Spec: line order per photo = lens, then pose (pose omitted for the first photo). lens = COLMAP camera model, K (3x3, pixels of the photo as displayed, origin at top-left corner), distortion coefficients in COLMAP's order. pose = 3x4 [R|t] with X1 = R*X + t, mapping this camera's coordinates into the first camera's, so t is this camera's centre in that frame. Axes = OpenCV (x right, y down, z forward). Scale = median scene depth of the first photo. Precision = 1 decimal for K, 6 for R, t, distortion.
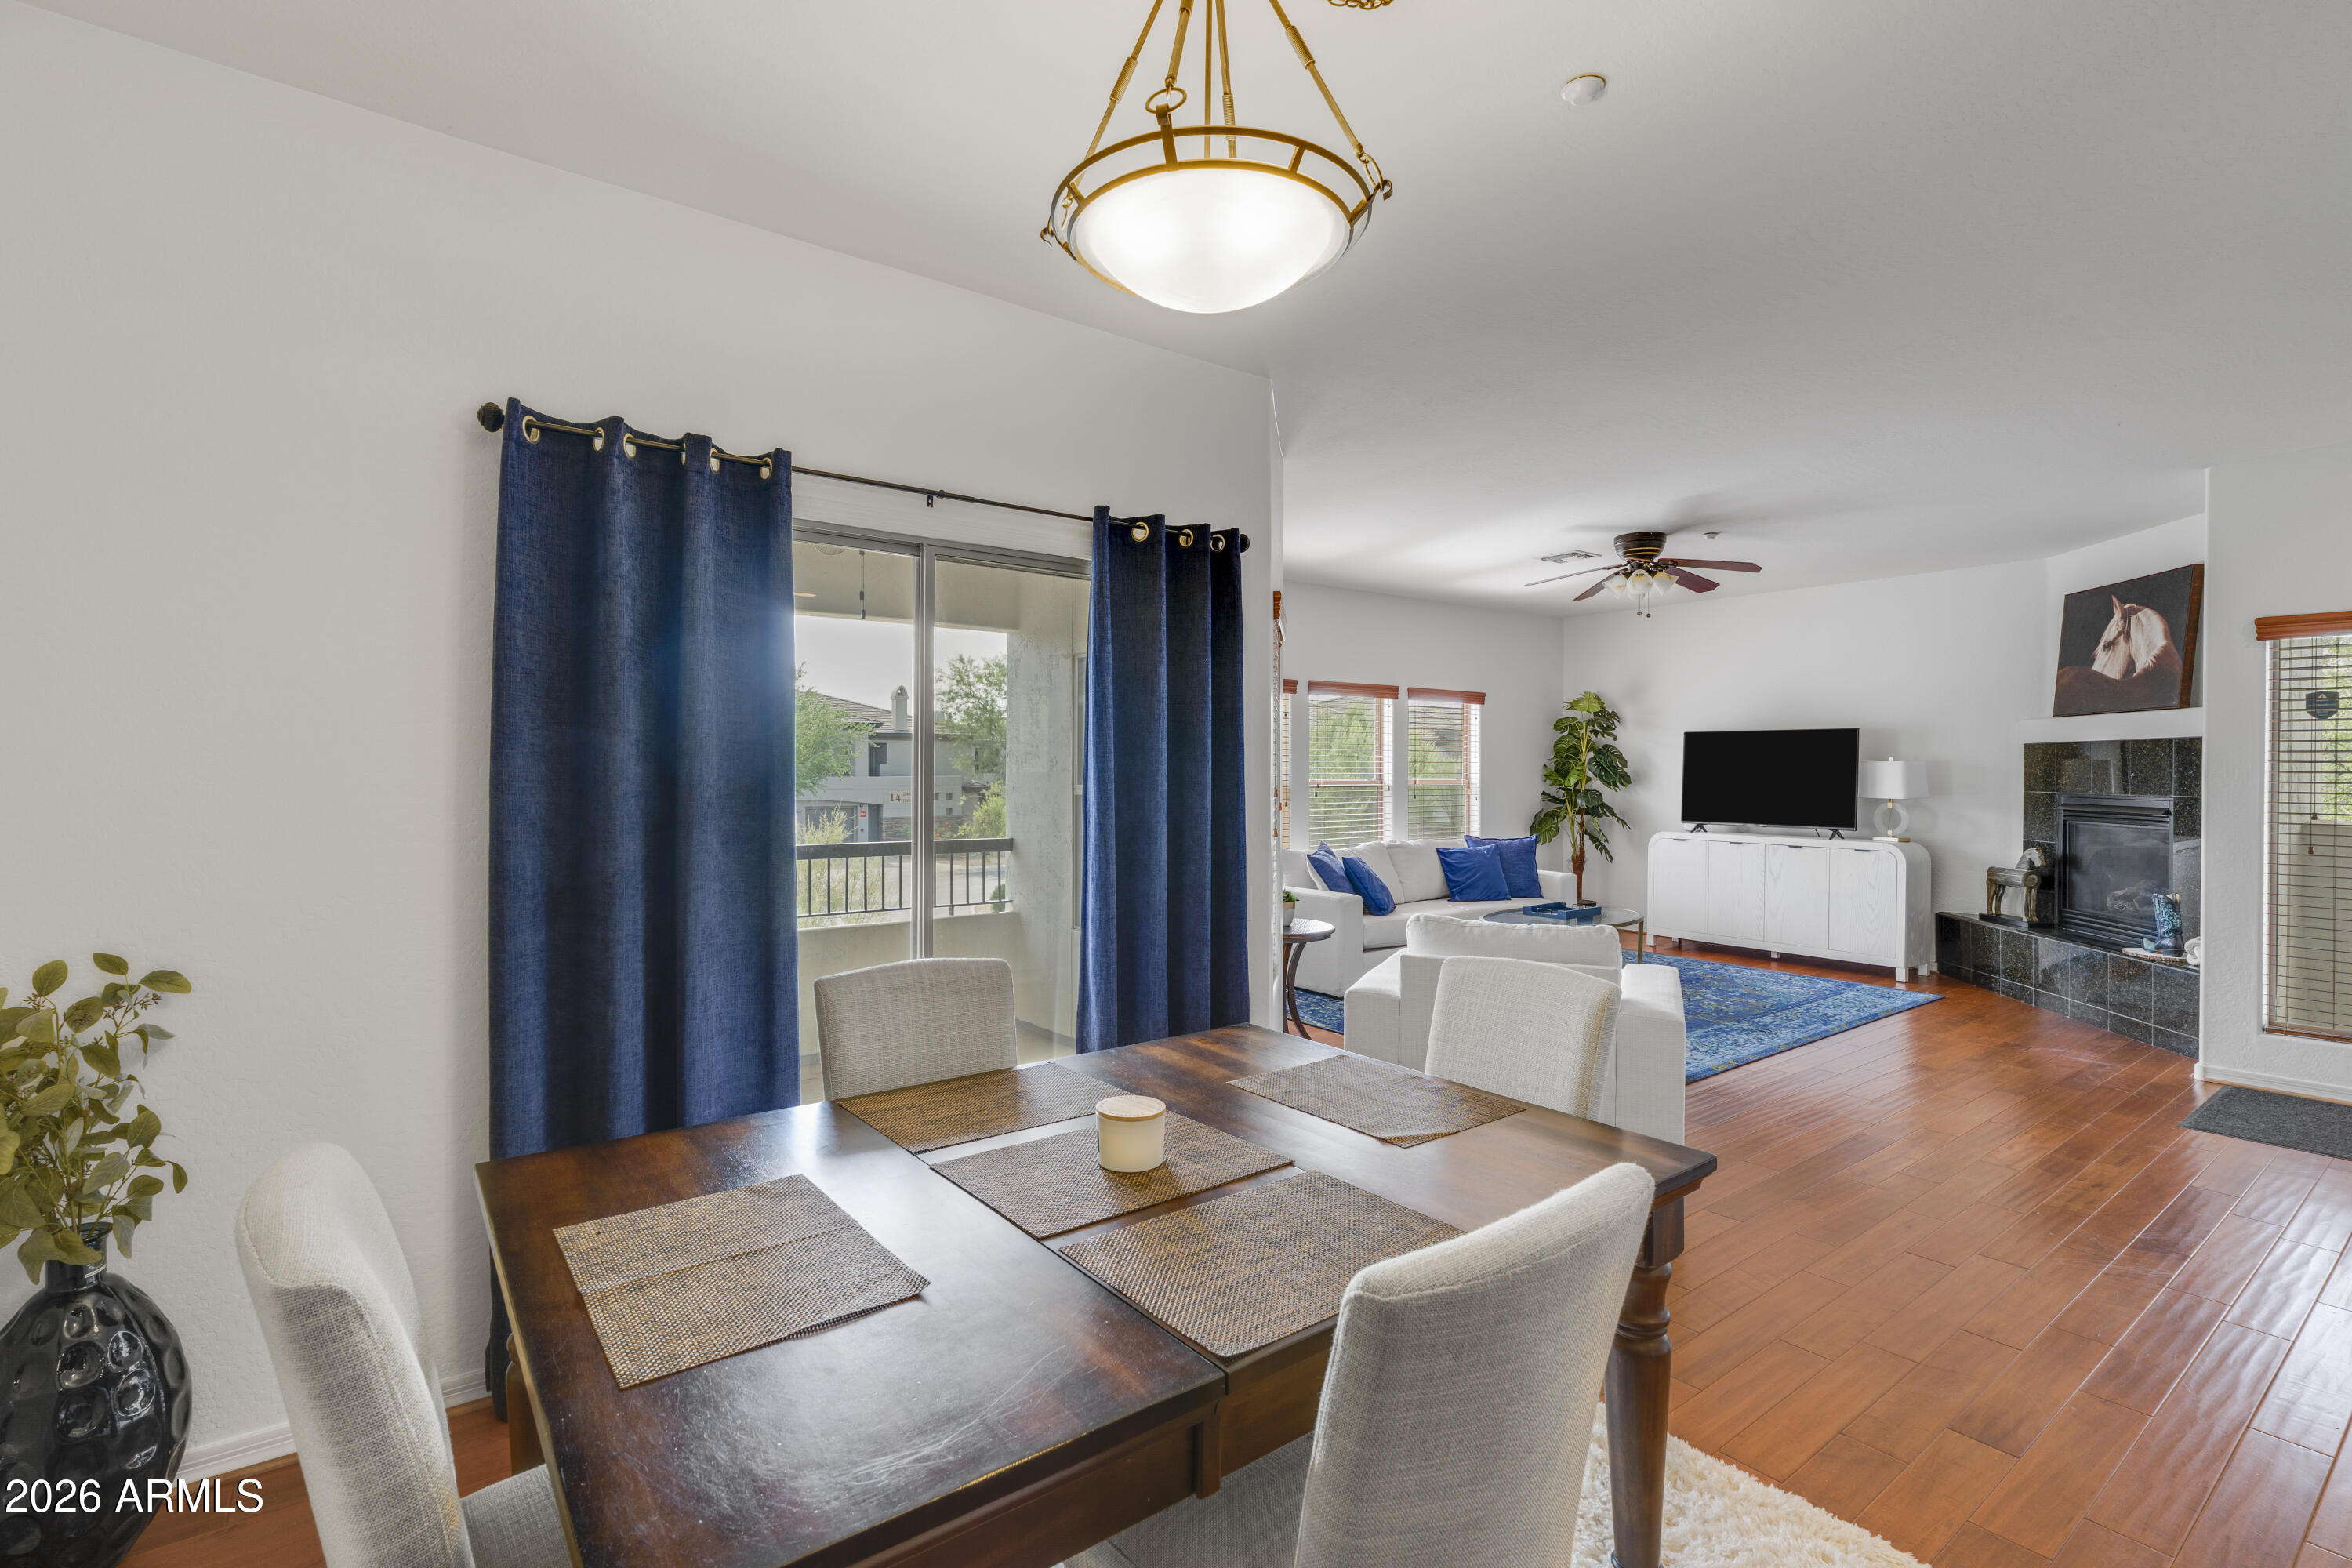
lens RADIAL K [[1070.3, 0, 1174.5], [0, 1070.3, 761.4], [0, 0, 1]] dist [0.002077, 0.000394]
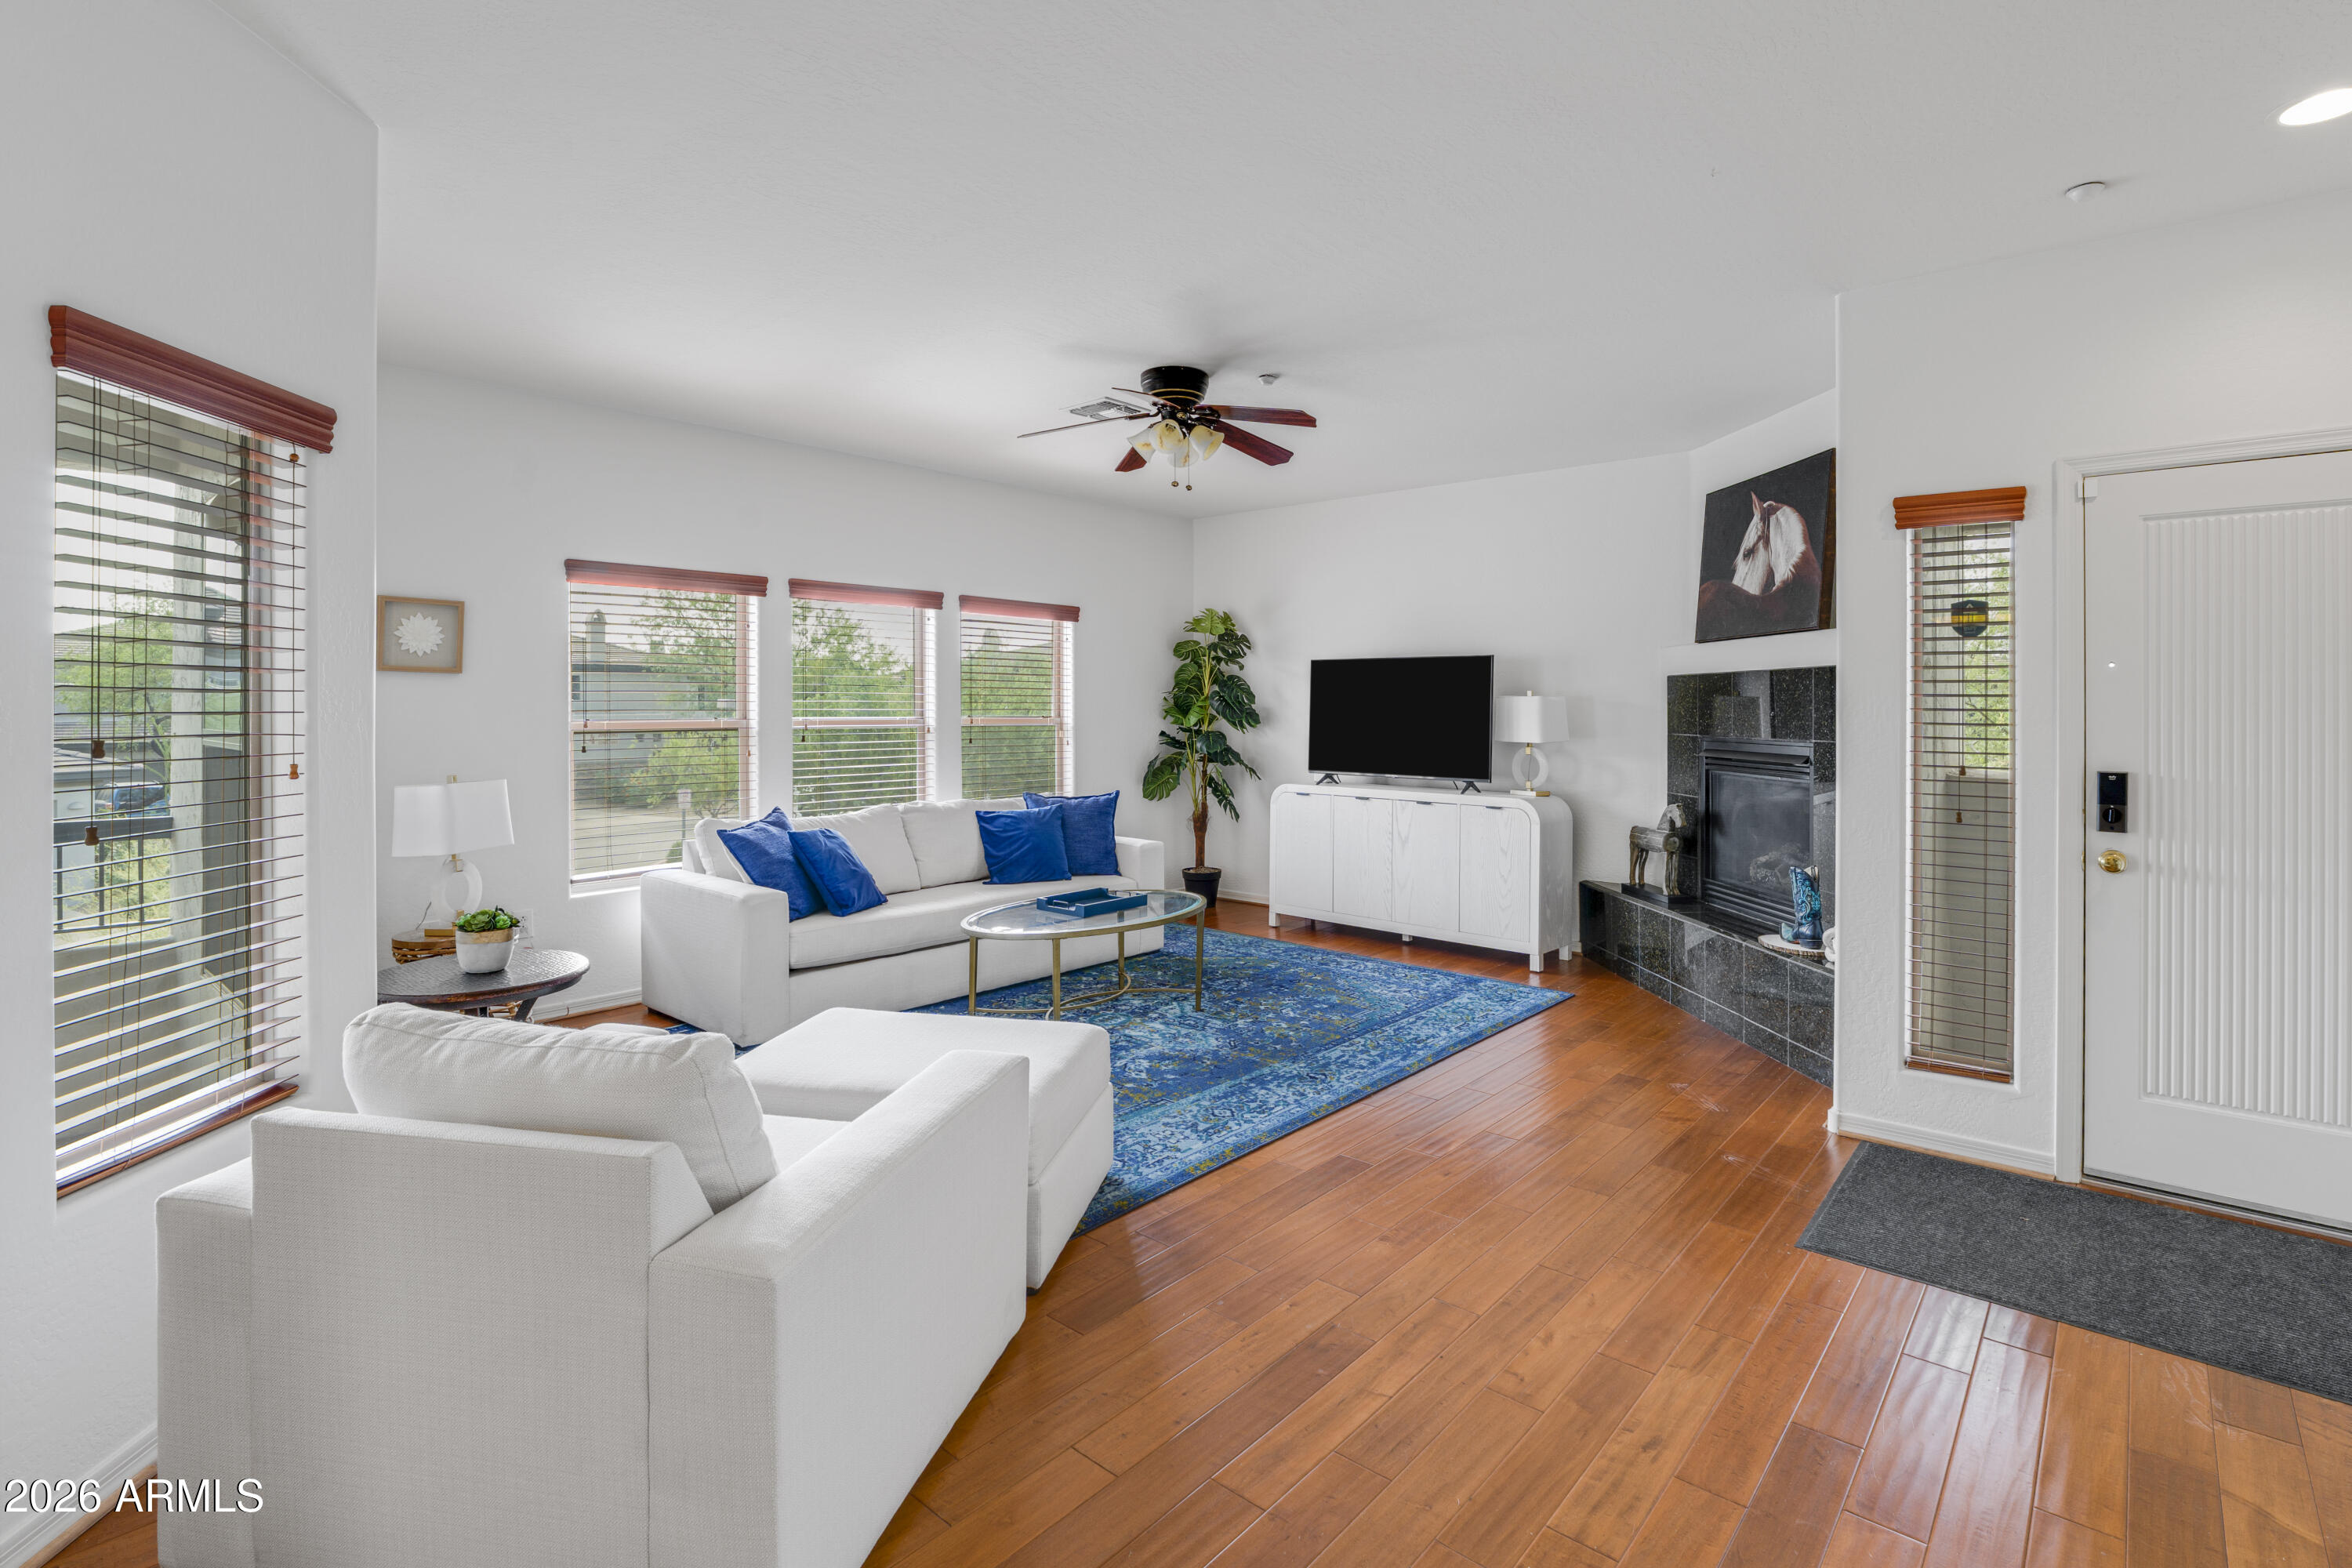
lens RADIAL K [[1099.9, 0, 1211.3], [0, 1099.9, 679.2], [0, 0, 1]] dist [-0.001617, -0.000127]
pose [[0.975279, 0.010327, 0.220735, 0.269322], [-0.006111, 0.999786, -0.019778, 0.004952], [-0.220892, 0.017940, 0.975133, 0.258828]]
